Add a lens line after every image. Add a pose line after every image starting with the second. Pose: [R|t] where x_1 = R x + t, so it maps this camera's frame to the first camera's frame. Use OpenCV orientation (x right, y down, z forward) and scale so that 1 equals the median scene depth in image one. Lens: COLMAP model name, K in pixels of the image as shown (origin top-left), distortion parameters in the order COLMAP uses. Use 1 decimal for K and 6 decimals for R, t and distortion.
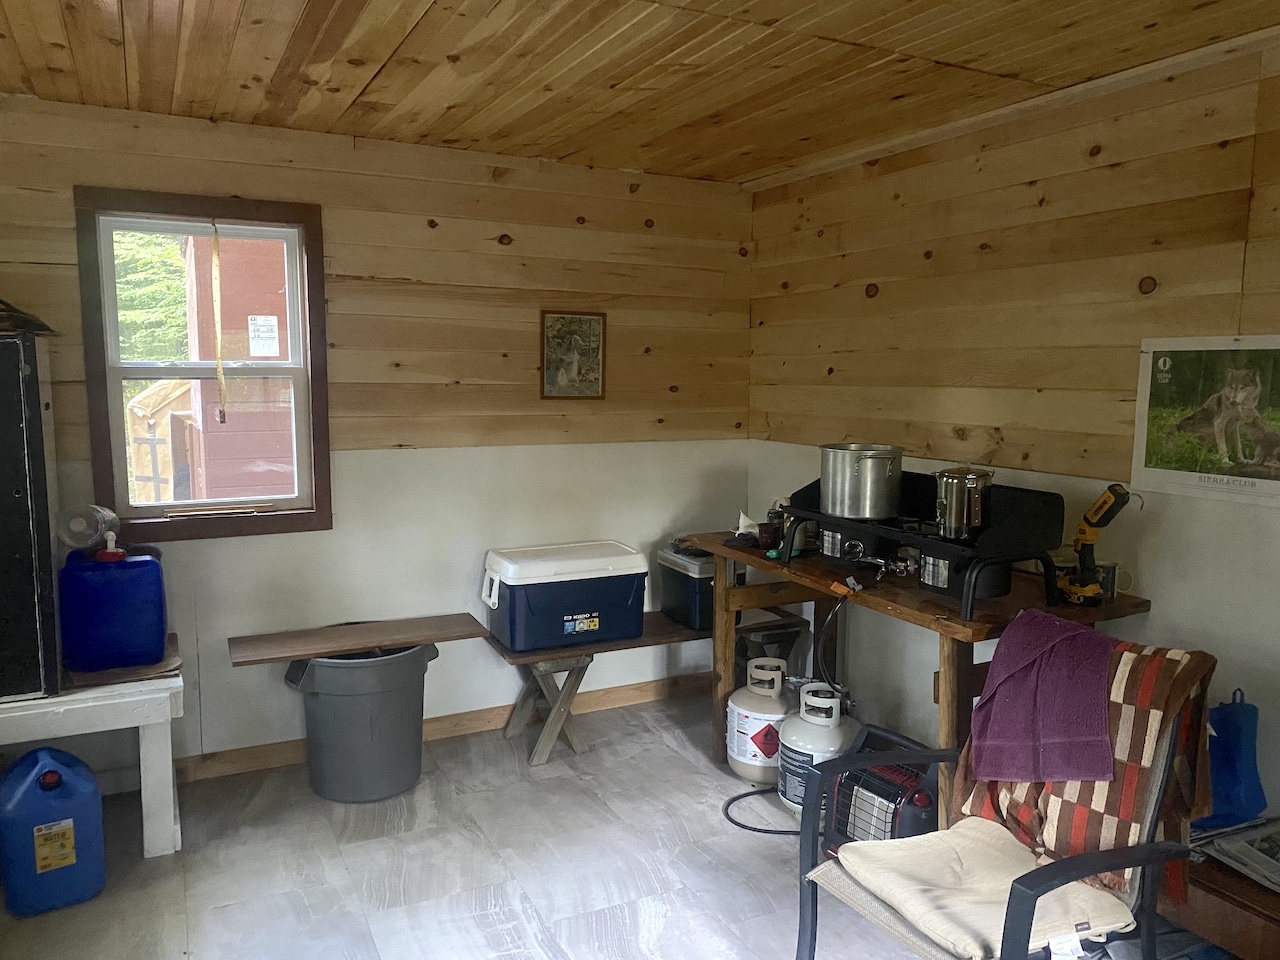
lens RADIAL K [[976.7, 0, 635.5], [0, 976.7, 482.1], [0, 0, 1]] dist [0.007043, -0.030344]
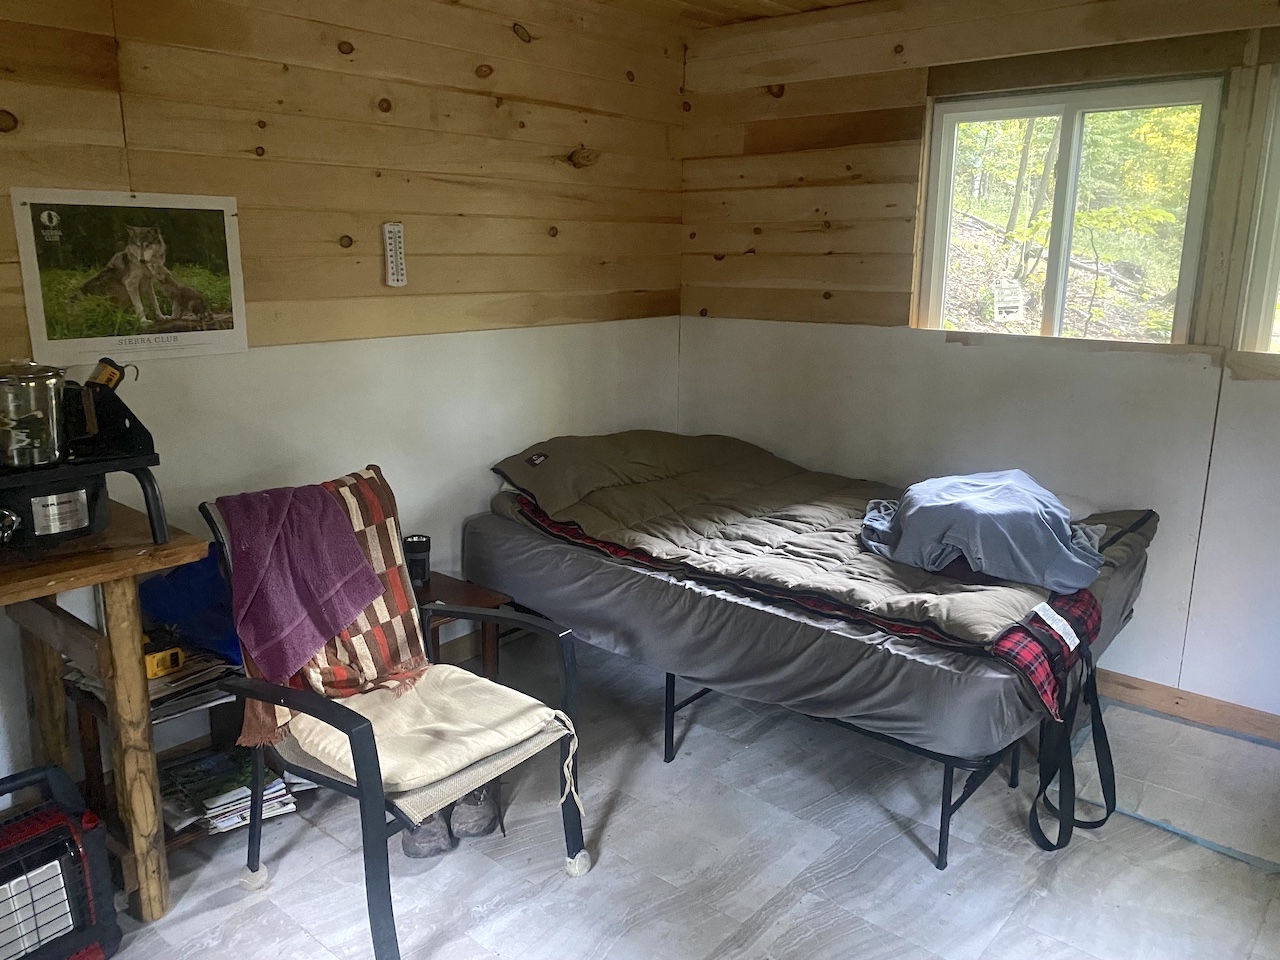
lens RADIAL K [[976.7, 0, 633.4], [0, 976.7, 477.6], [0, 0, 1]] dist [0.007043, -0.030344]
pose [[-0.404549, -0.221736, 0.887228, -0.529005], [0.085697, 0.956700, 0.278174, -0.103014], [-0.910492, 0.188568, -0.368030, 0.941046]]
